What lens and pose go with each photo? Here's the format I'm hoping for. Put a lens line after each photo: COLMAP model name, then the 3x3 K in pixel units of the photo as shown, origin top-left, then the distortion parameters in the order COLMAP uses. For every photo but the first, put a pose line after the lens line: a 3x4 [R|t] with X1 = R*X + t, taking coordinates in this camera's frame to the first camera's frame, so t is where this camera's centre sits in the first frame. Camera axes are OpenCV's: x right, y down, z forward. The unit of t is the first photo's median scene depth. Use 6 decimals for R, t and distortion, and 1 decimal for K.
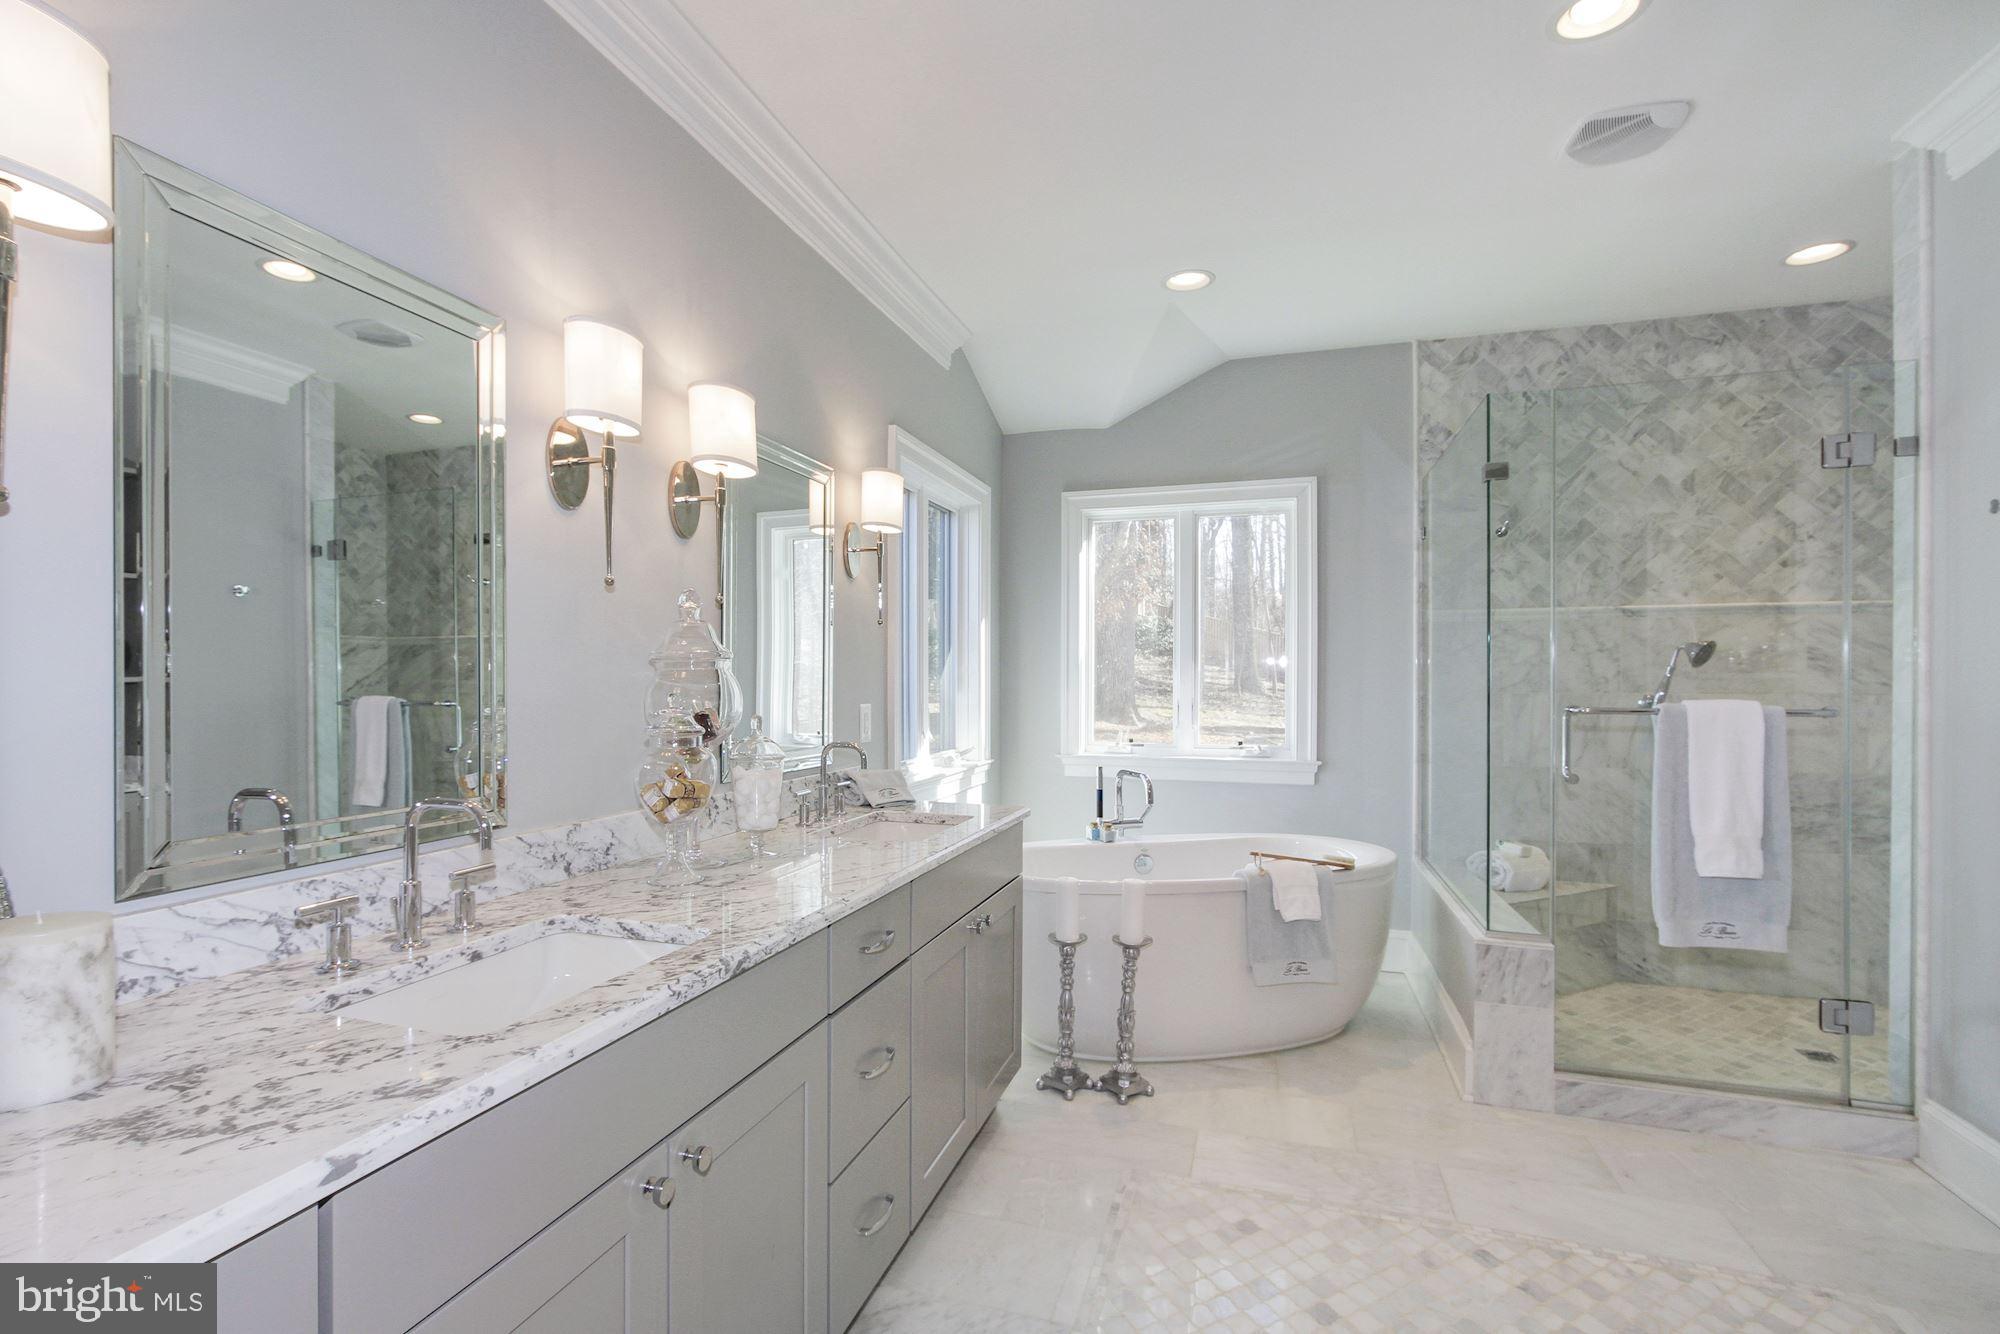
lens RADIAL K [[941.9, 0, 990.3], [0, 941.9, 678.4], [0, 0, 1]] dist [-0.003439, 0.001880]
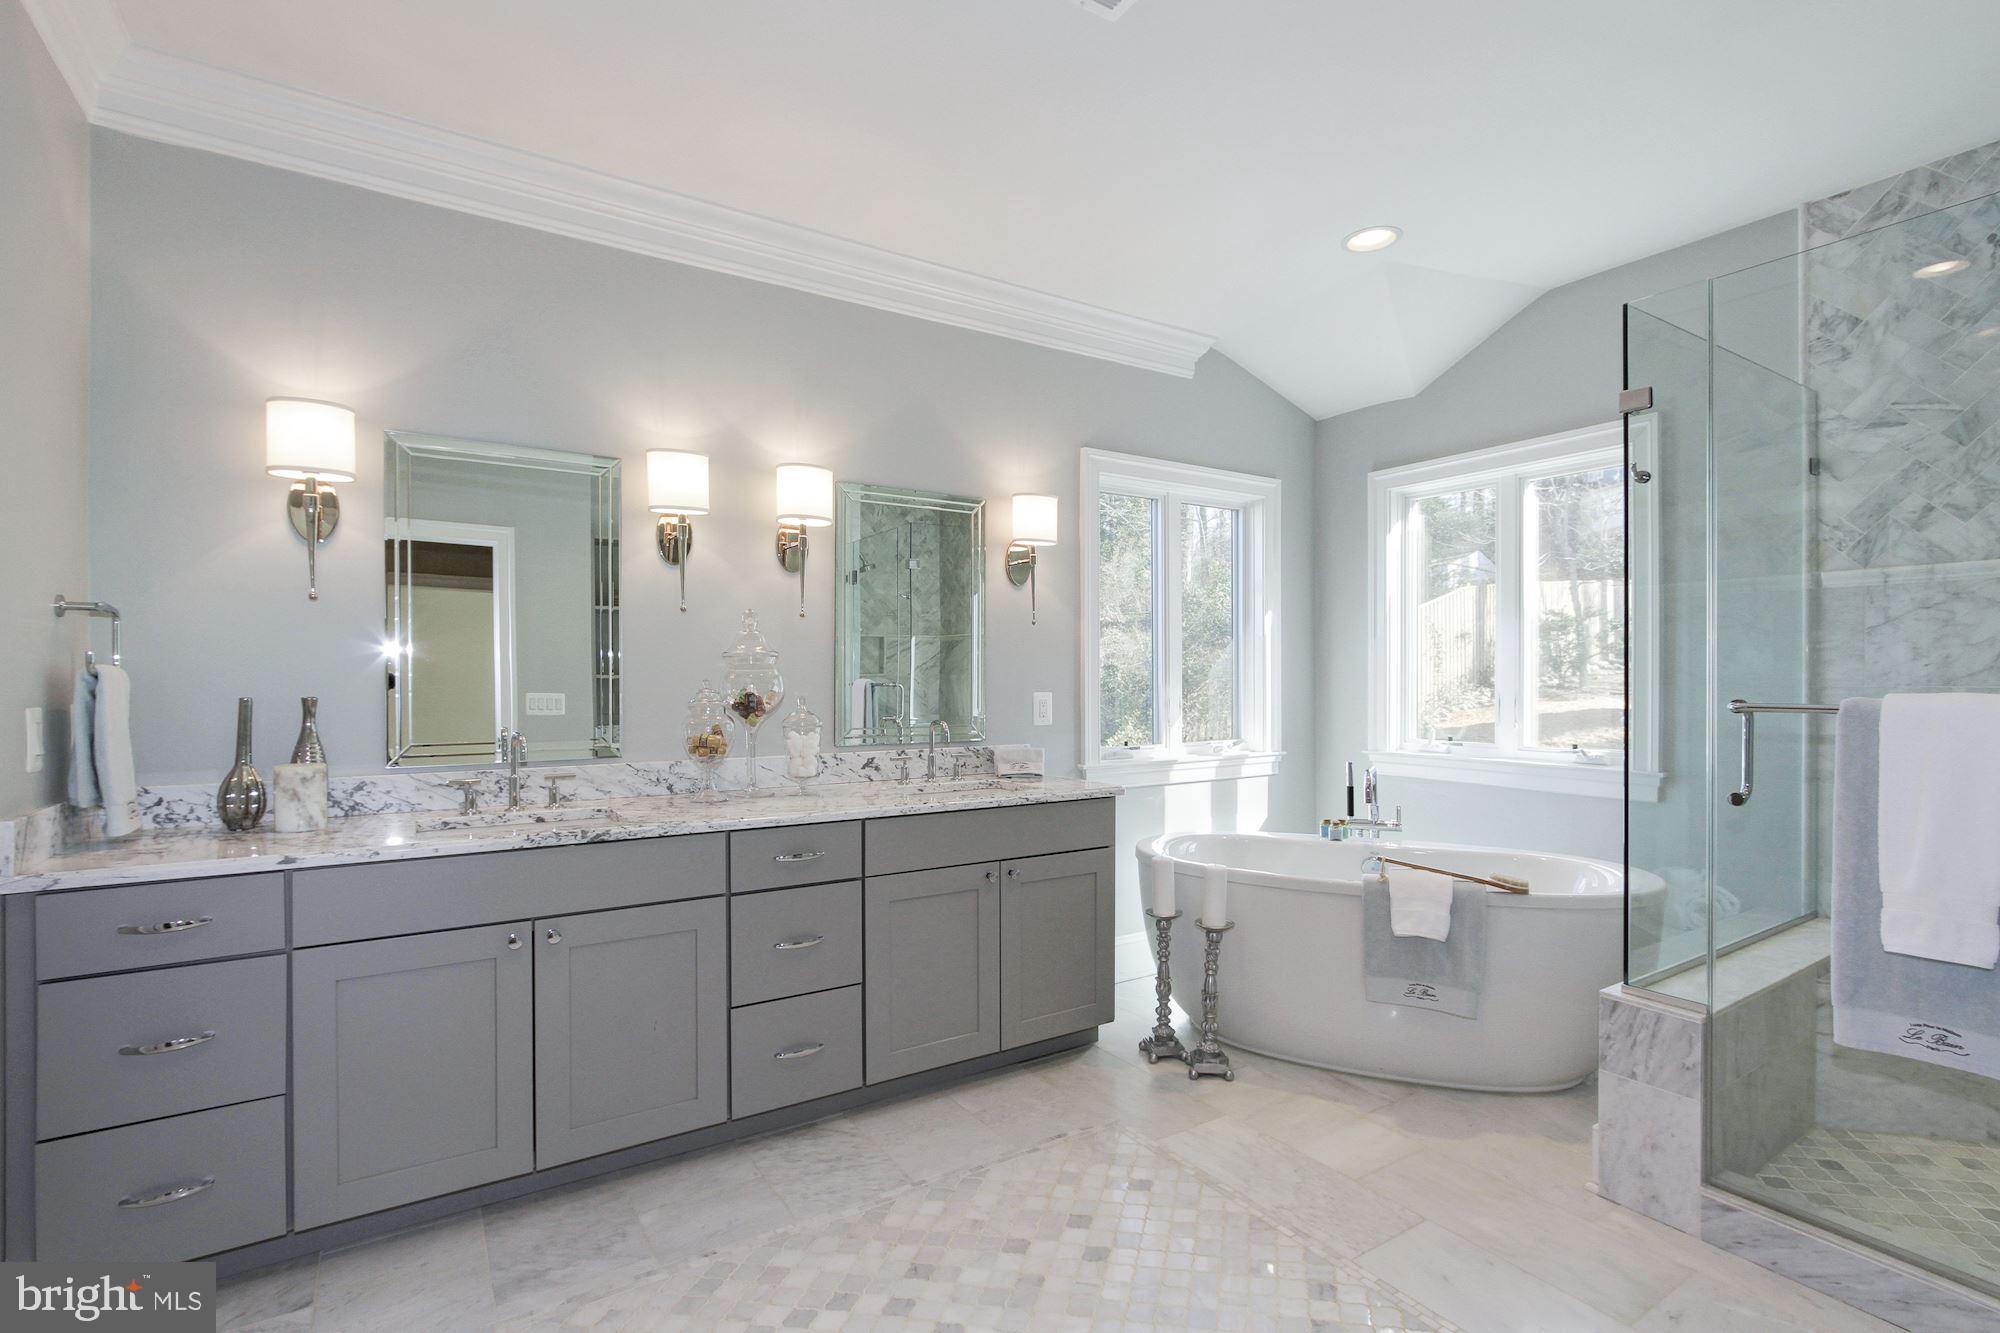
lens RADIAL K [[941.9, 0, 1004.4], [0, 941.9, 672.9], [0, 0, 1]] dist [-0.003439, 0.001880]
pose [[0.778347, -0.005900, -0.627806, 0.616028], [0.004516, 0.999983, -0.003798, 0.007467], [0.627818, 0.000121, 0.778360, 0.059357]]
